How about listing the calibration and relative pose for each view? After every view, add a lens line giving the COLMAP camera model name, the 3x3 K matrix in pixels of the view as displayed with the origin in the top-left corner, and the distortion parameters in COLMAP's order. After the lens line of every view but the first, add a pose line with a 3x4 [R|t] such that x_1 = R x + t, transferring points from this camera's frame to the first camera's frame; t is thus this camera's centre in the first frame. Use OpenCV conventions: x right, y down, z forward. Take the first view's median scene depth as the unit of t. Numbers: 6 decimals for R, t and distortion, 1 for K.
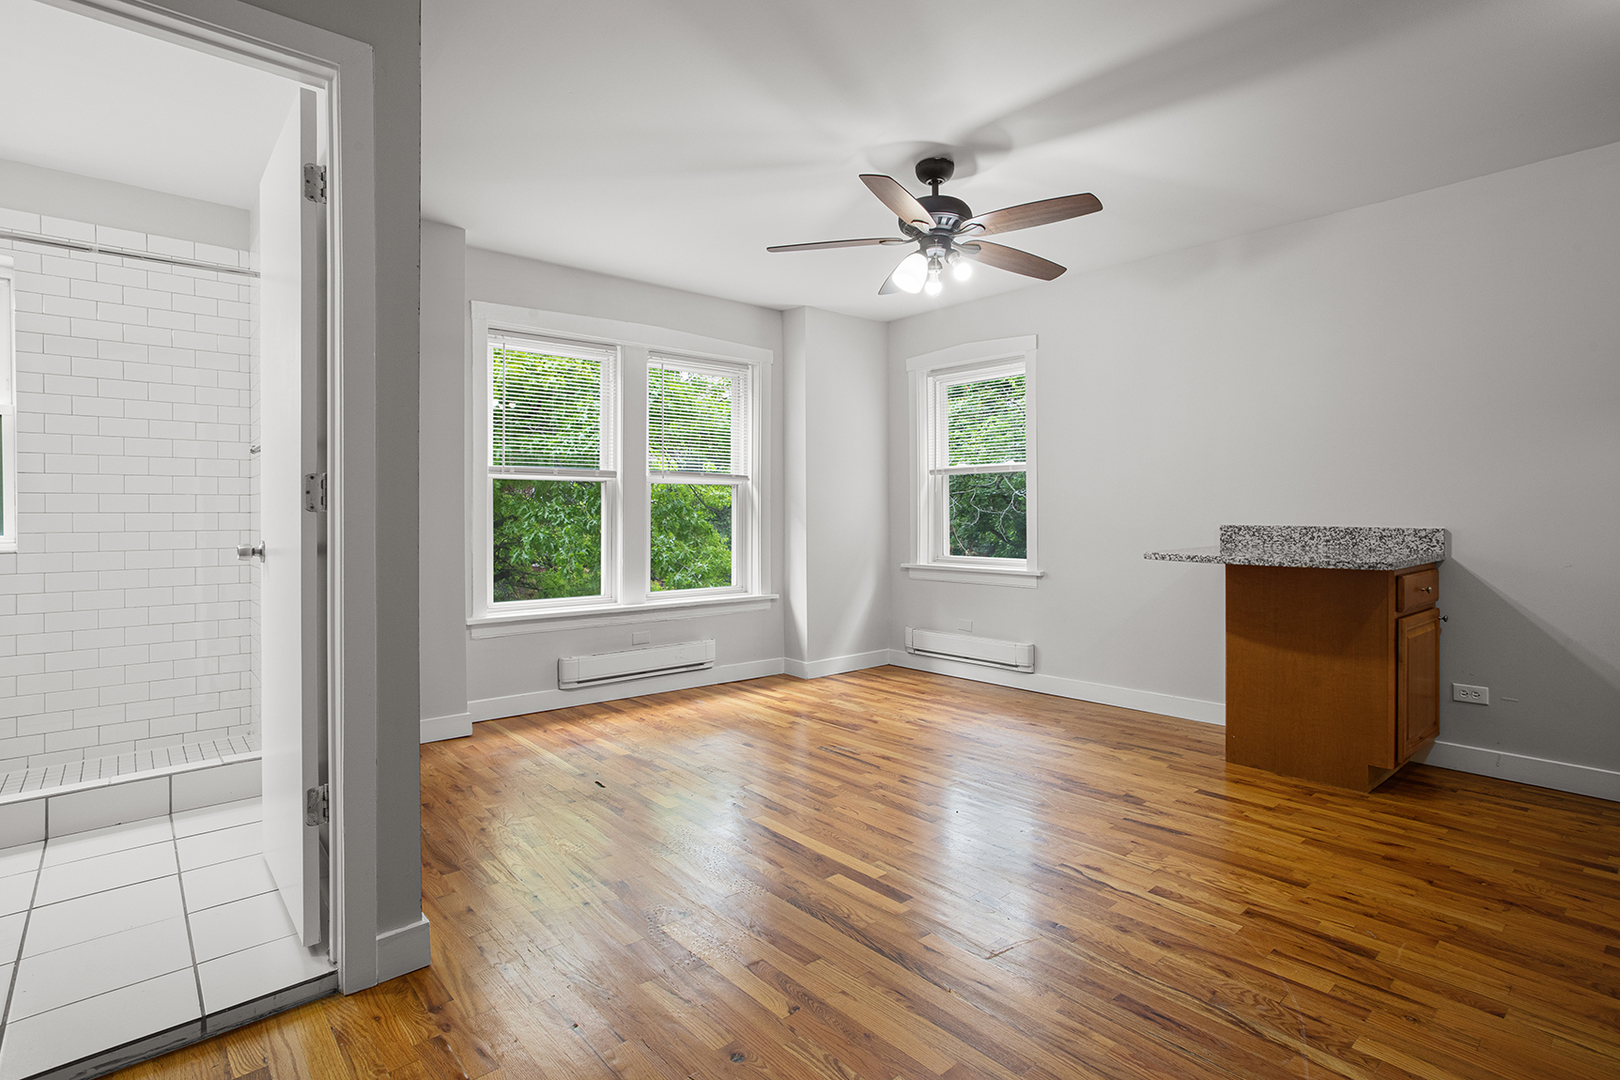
lens RADIAL K [[772.9, 0, 787.4], [0, 772.9, 505.3], [0, 0, 1]] dist [0.002145, 0.000819]
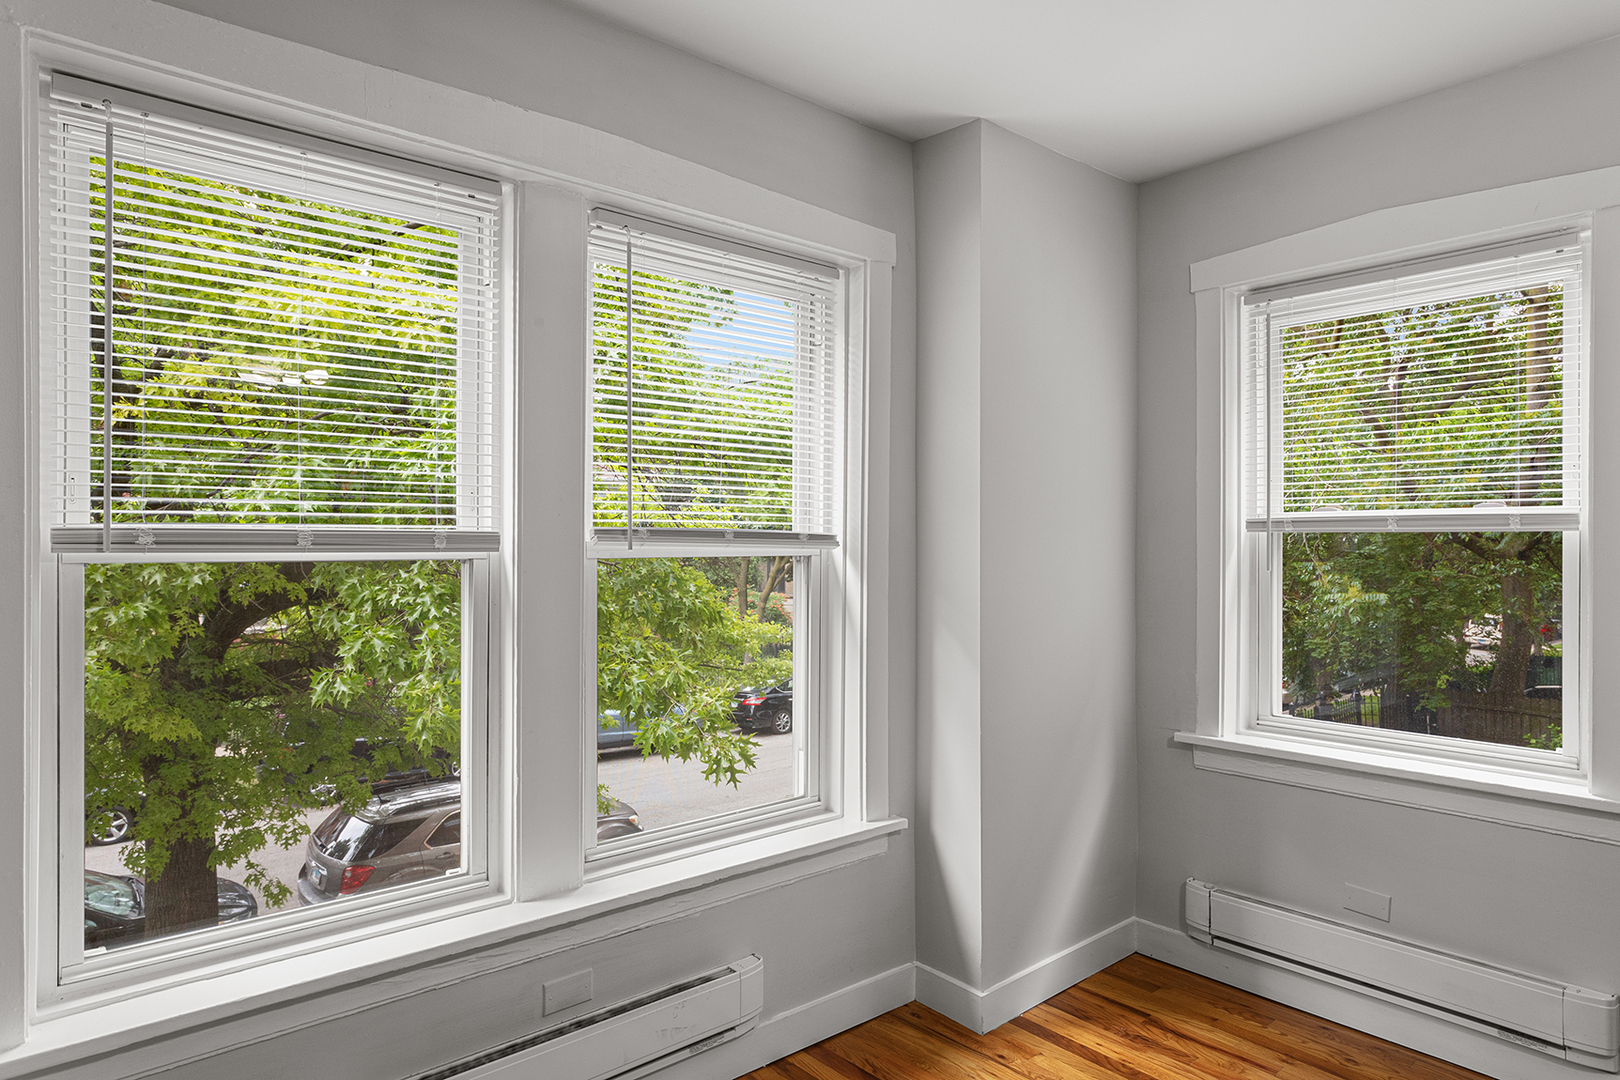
lens RADIAL K [[982.9, 0, 810.0], [0, 982.9, 540.0], [0, 0, 1]] dist [0.035486, -0.000255]
pose [[0.999818, 0.003947, 0.018671, -0.073210], [-0.004035, 0.999981, 0.004645, -0.037281], [-0.018653, -0.004719, 0.999815, 0.459741]]
